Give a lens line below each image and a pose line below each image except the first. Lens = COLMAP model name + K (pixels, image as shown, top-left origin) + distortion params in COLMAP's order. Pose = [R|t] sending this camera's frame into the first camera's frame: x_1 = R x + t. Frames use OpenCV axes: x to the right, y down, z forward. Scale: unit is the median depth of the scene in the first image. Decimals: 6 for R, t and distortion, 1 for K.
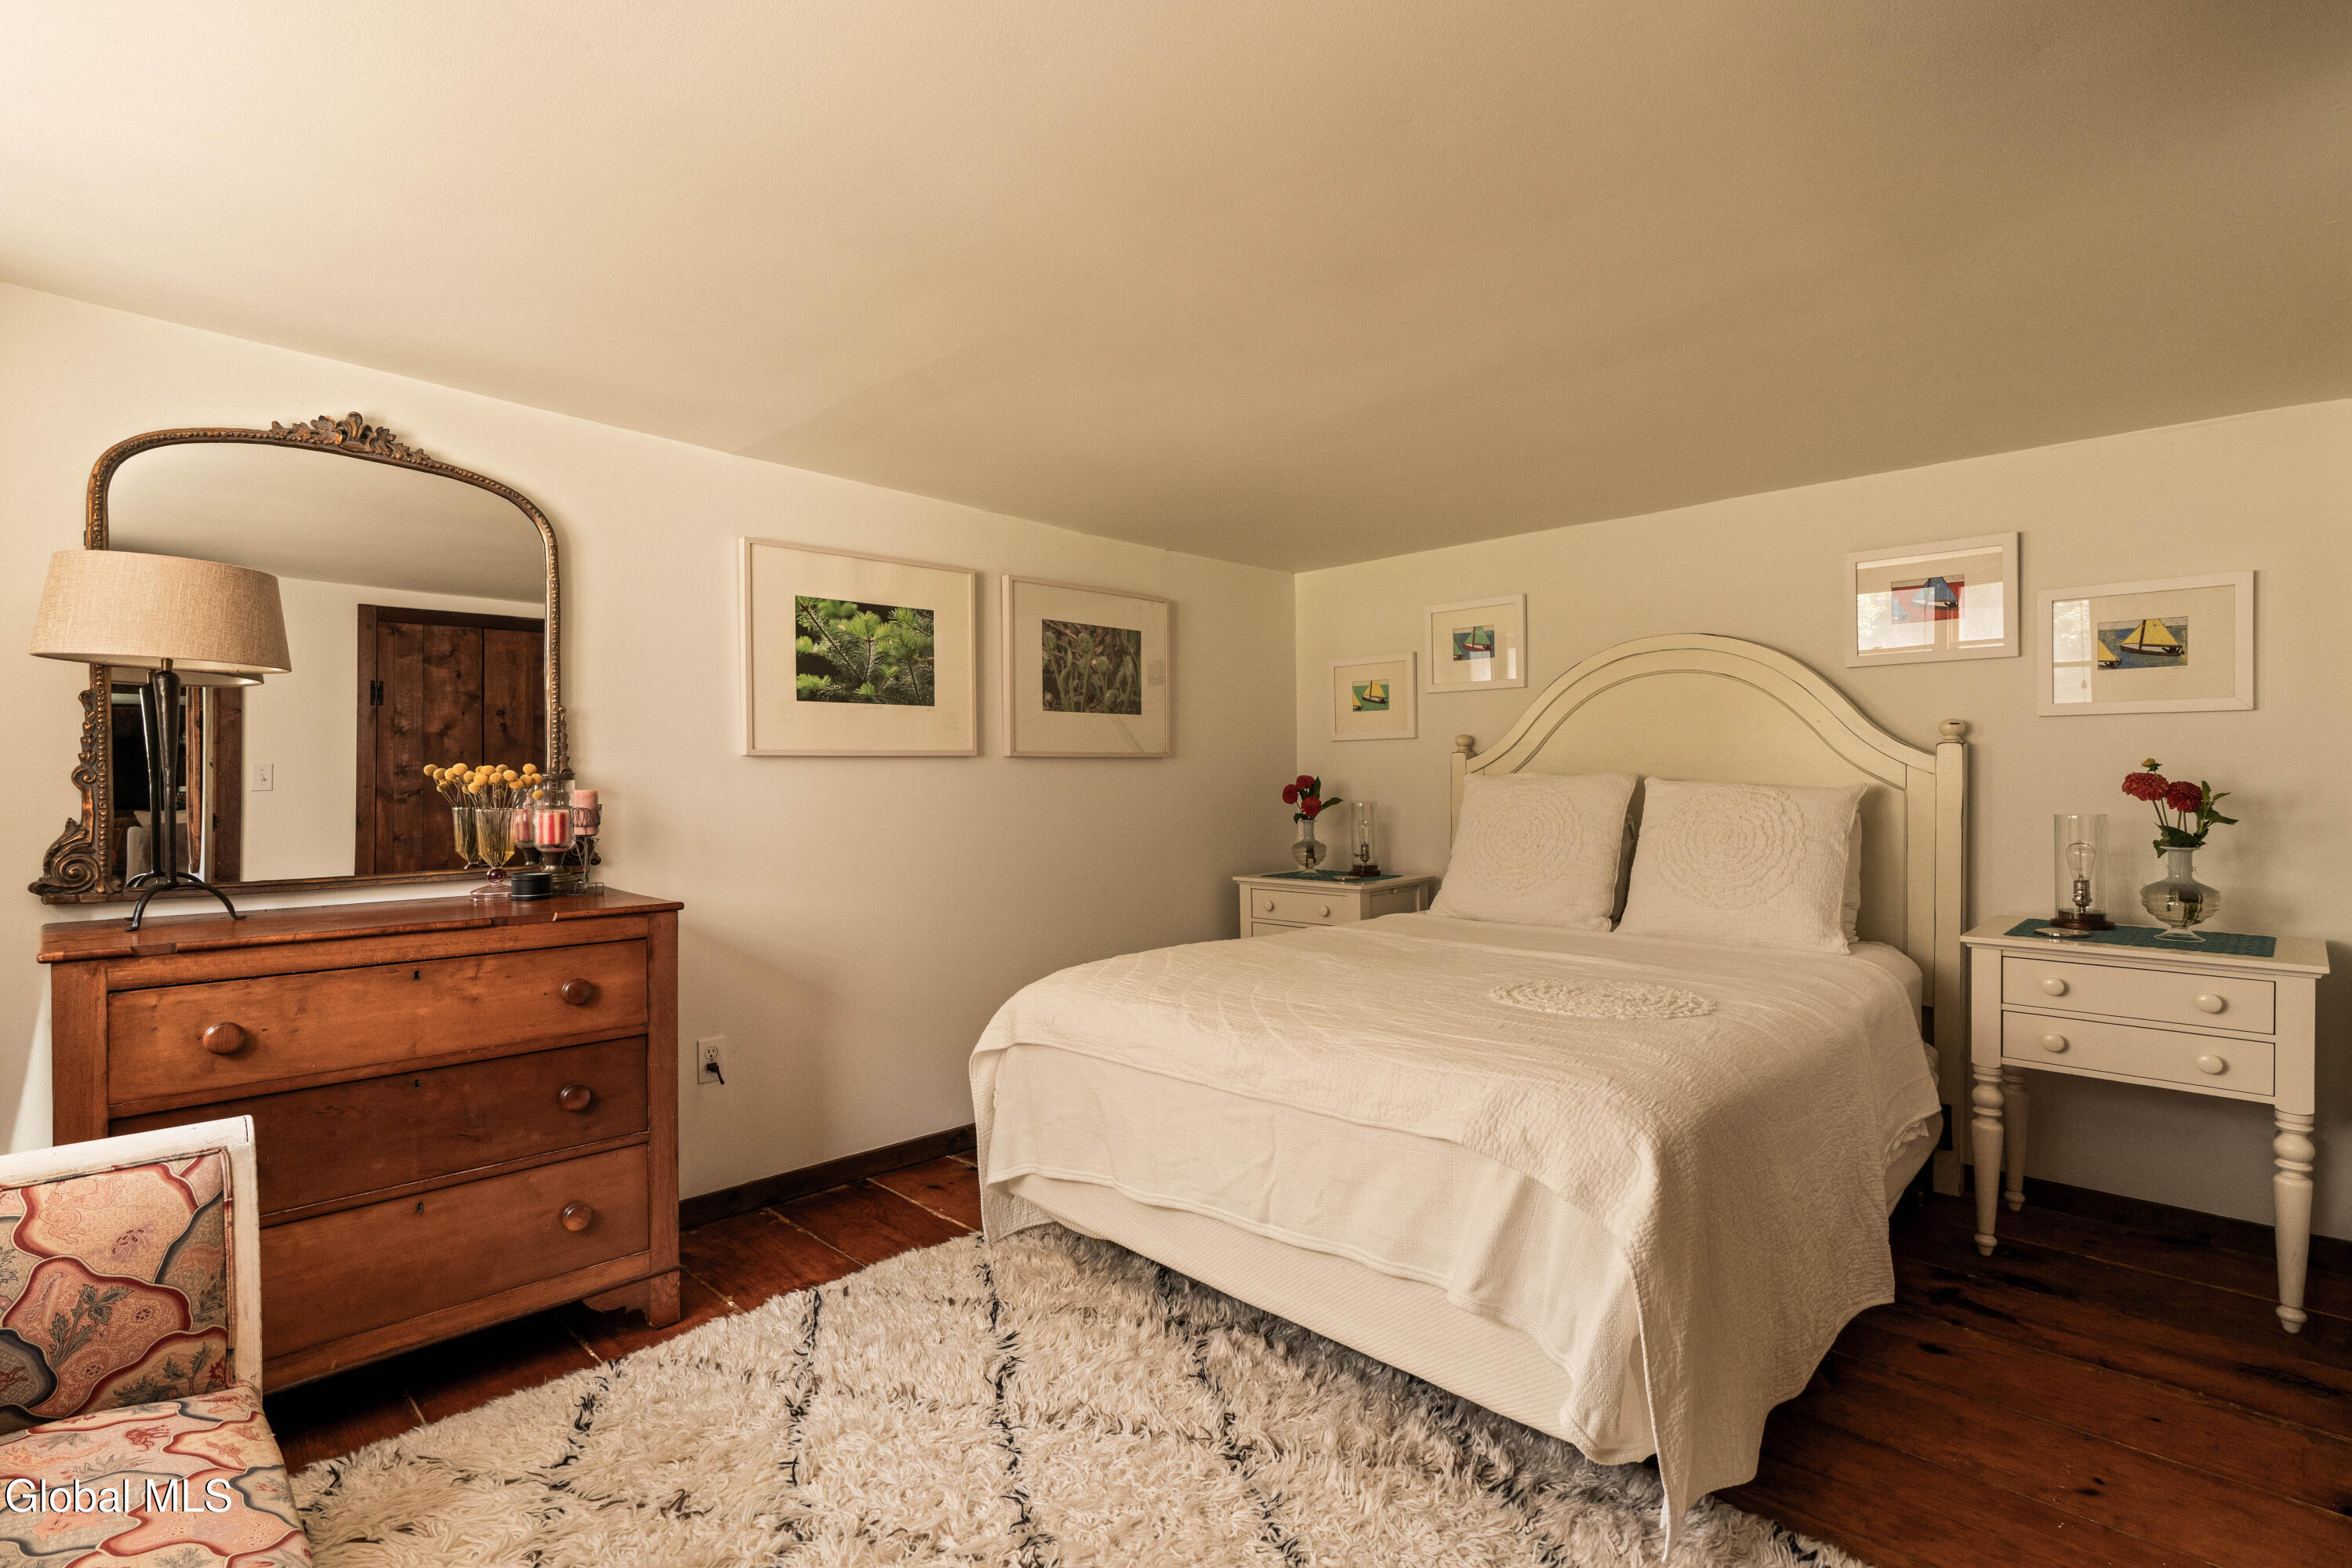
lens RADIAL K [[1099.5, 0, 1178.0], [0, 1099.5, 786.0], [0, 0, 1]] dist [-0.000066, 0.000116]
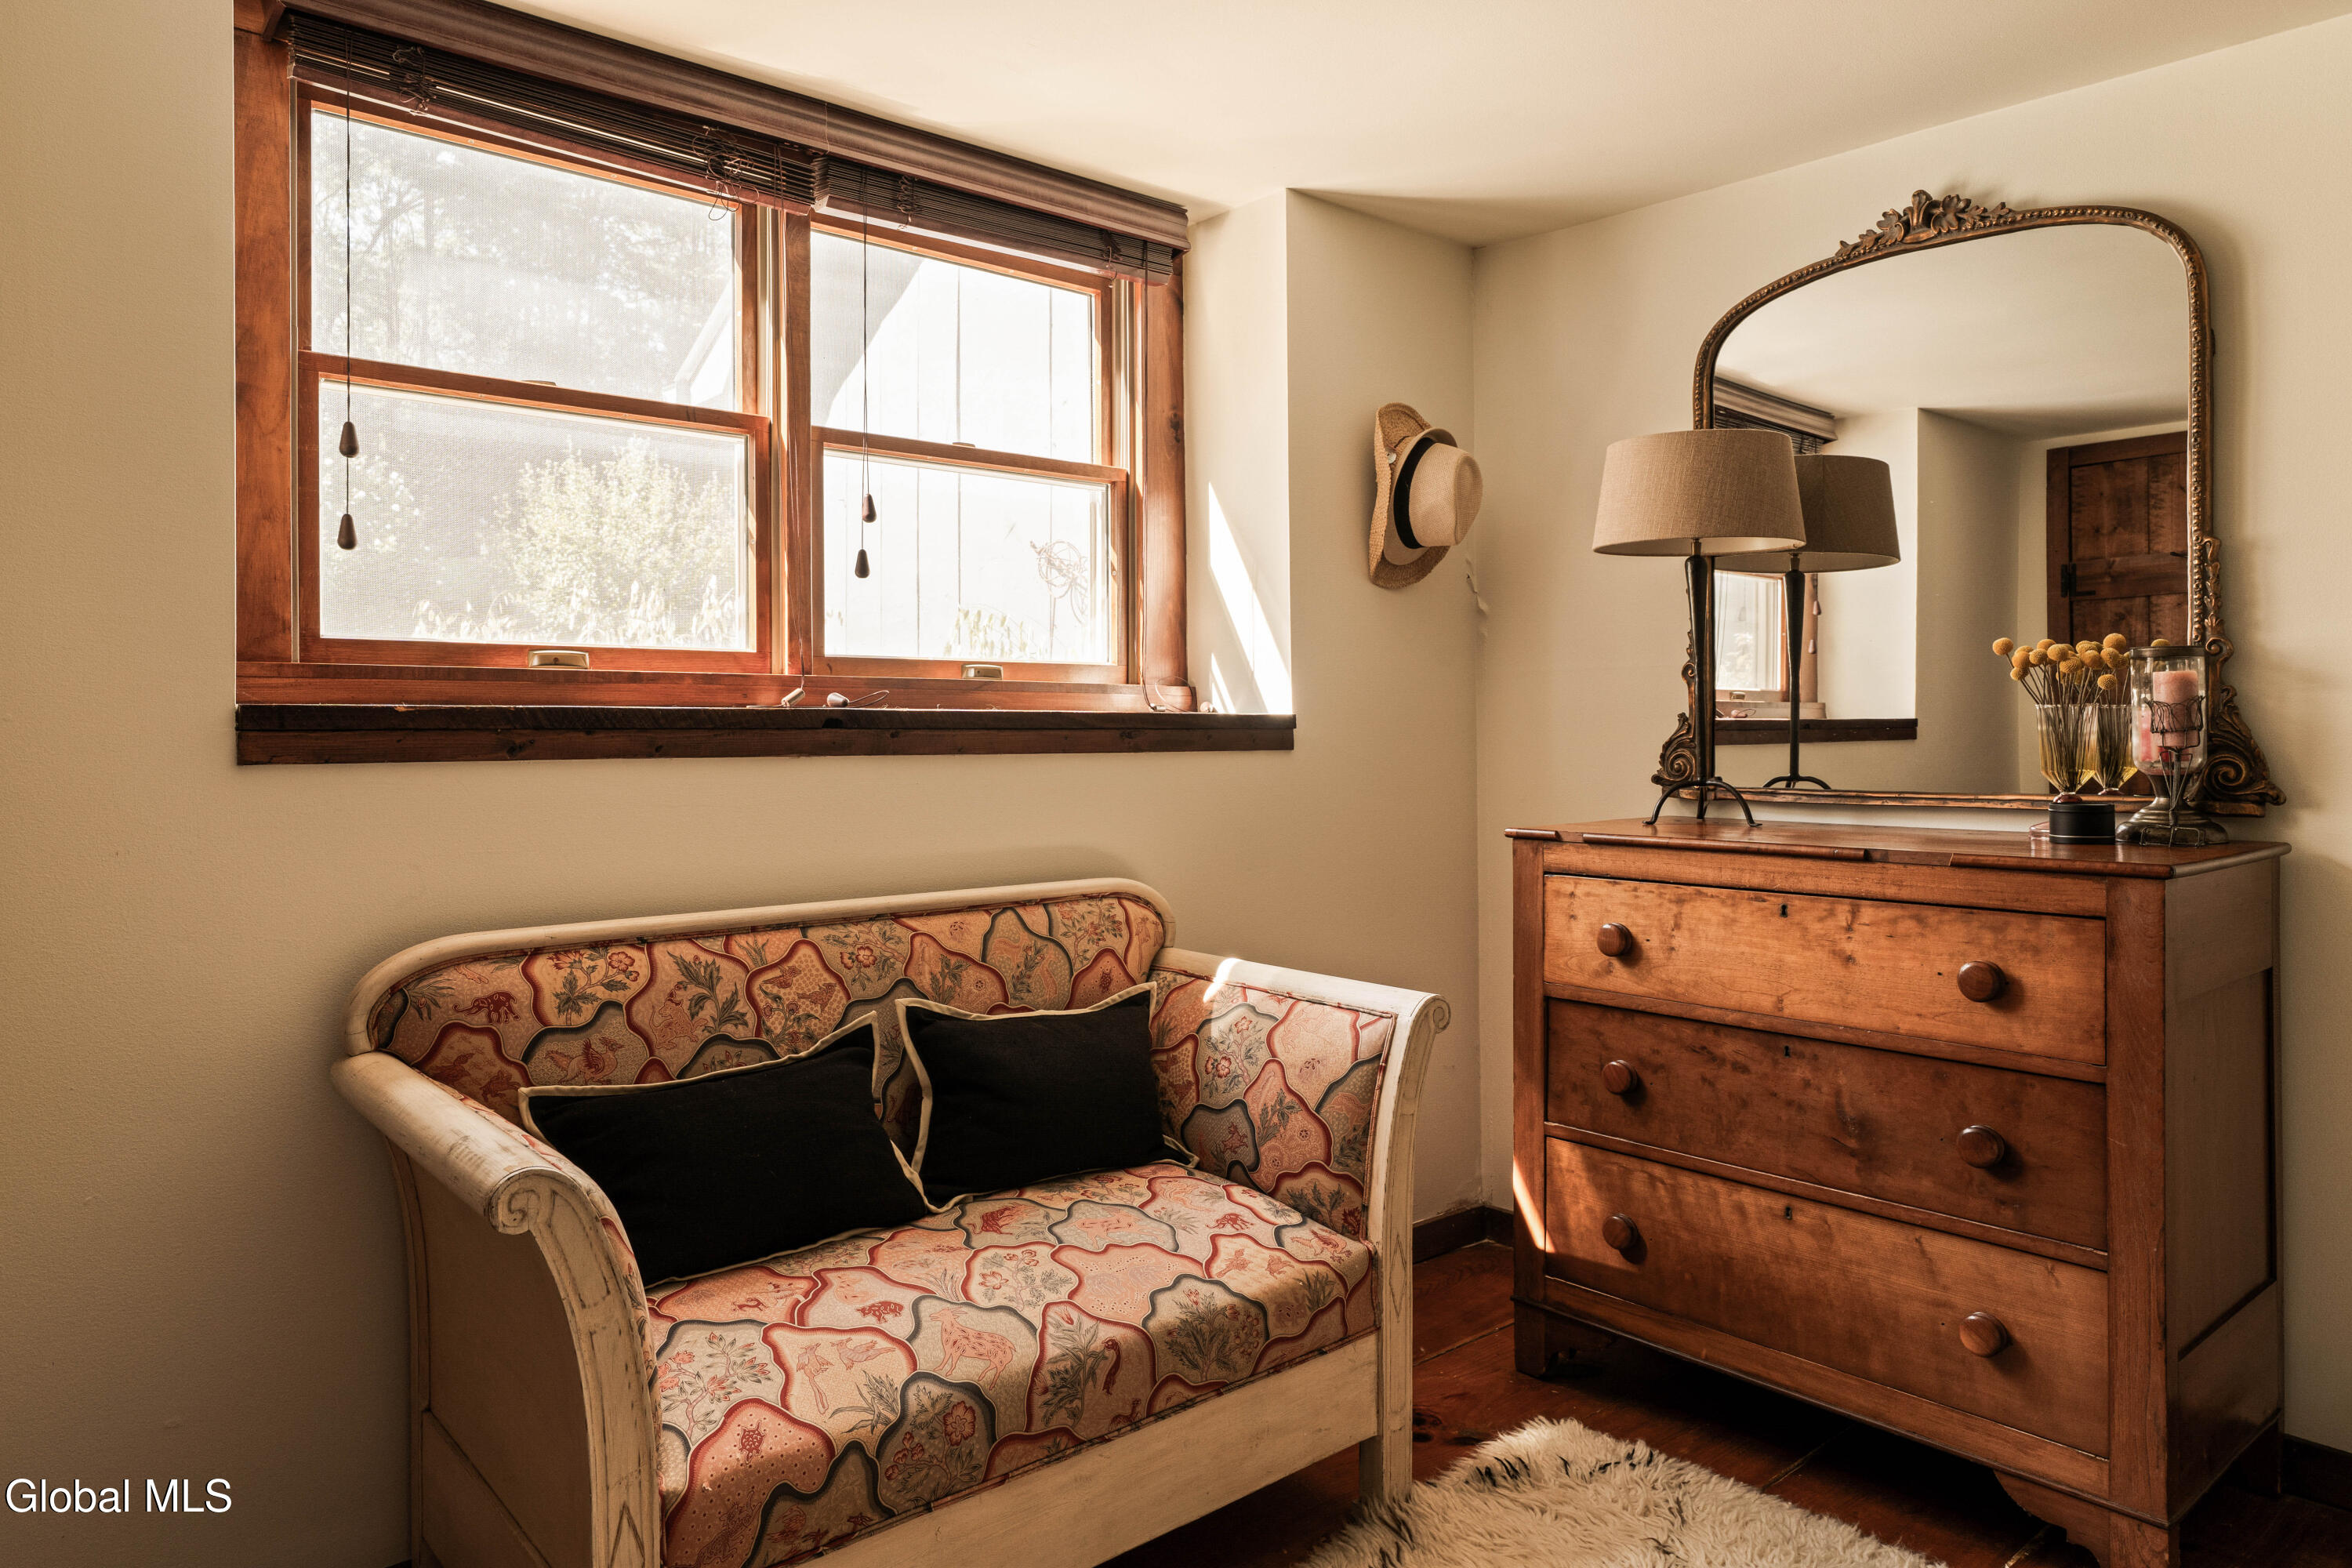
lens RADIAL K [[1495.2, 0, 1194.2], [0, 1495.2, 724.1], [0, 0, 1]] dist [0.003172, 0.000518]
pose [[-0.070895, -0.003915, -0.997476, 0.397336], [-0.003889, 0.999986, -0.003649, 0.047751], [0.997476, 0.003620, -0.070909, 0.676209]]
